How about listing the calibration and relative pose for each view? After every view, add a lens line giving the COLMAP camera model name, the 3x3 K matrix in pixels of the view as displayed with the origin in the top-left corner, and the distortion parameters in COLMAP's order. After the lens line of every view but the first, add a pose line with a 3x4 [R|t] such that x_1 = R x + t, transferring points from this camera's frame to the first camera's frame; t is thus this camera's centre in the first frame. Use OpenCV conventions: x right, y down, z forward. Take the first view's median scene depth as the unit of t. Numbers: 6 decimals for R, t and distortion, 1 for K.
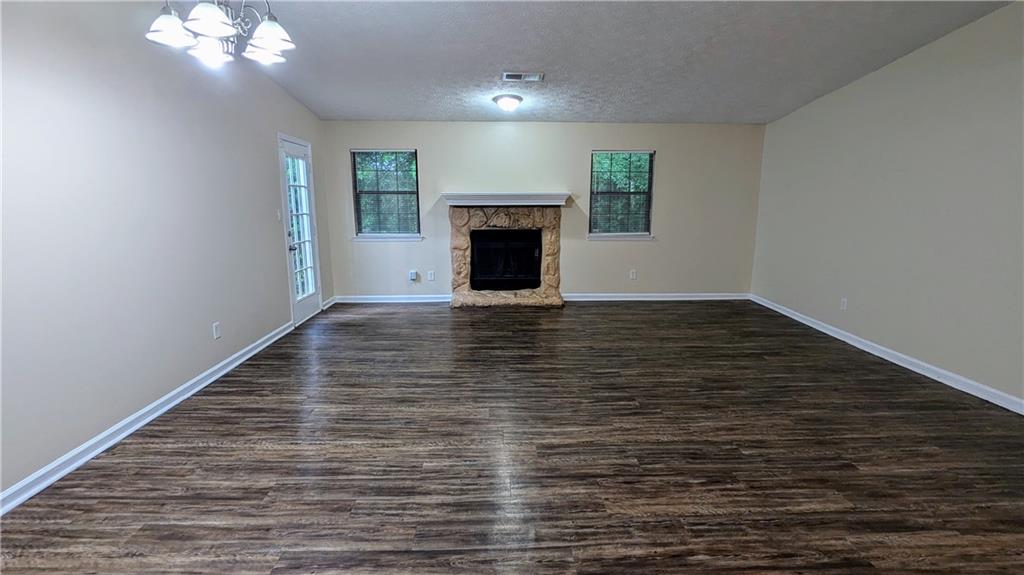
lens RADIAL K [[481.9, 0, 513.6], [0, 481.9, 291.4], [0, 0, 1]] dist [0.002609, 0.000014]
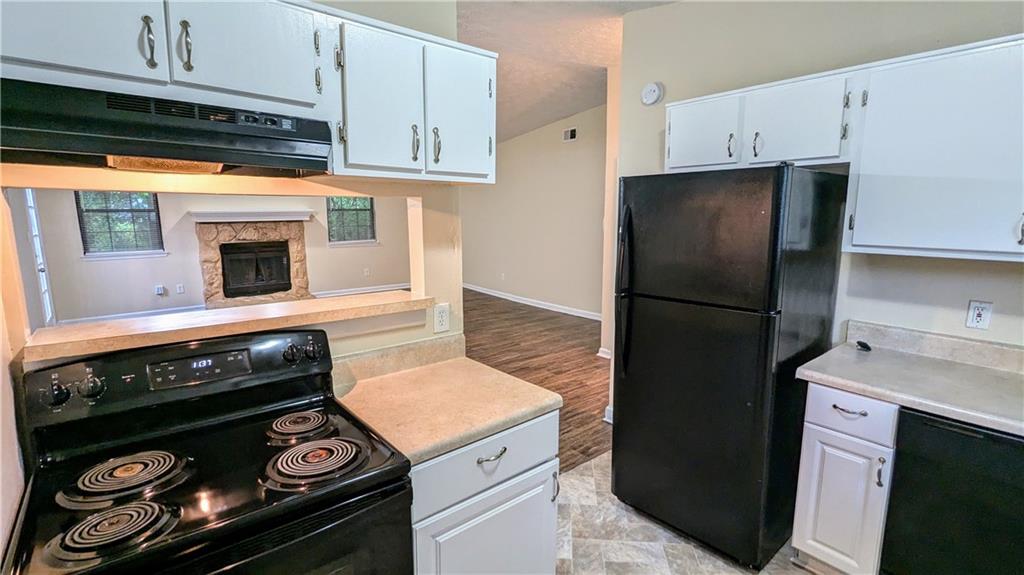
lens RADIAL K [[481.9, 0, 515.3], [0, 481.9, 288.6], [0, 0, 1]] dist [0.002609, 0.000014]
pose [[0.794285, -0.102373, 0.598858, -0.225723], [0.114381, 0.993272, 0.018090, 0.032089], [-0.596681, 0.054129, 0.800651, -0.286505]]
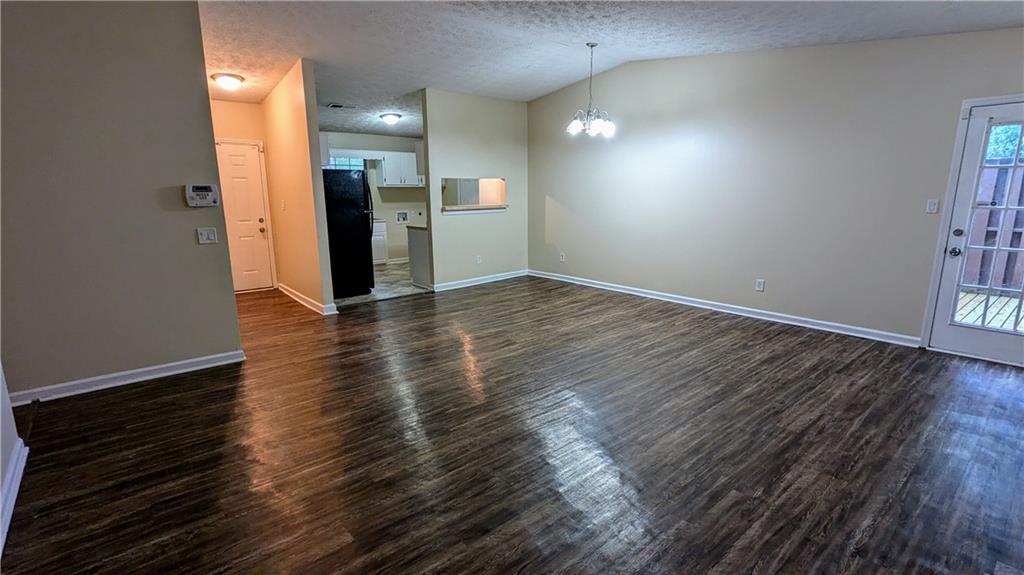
lens RADIAL K [[481.9, 0, 511.9], [0, 481.9, 287.7], [0, 0, 1]] dist [0.002609, 0.000014]
pose [[-0.791543, 0.118486, -0.599517, 0.438015], [-0.110448, 0.937132, 0.331036, -0.165983], [0.601050, 0.328245, -0.728694, 0.915489]]
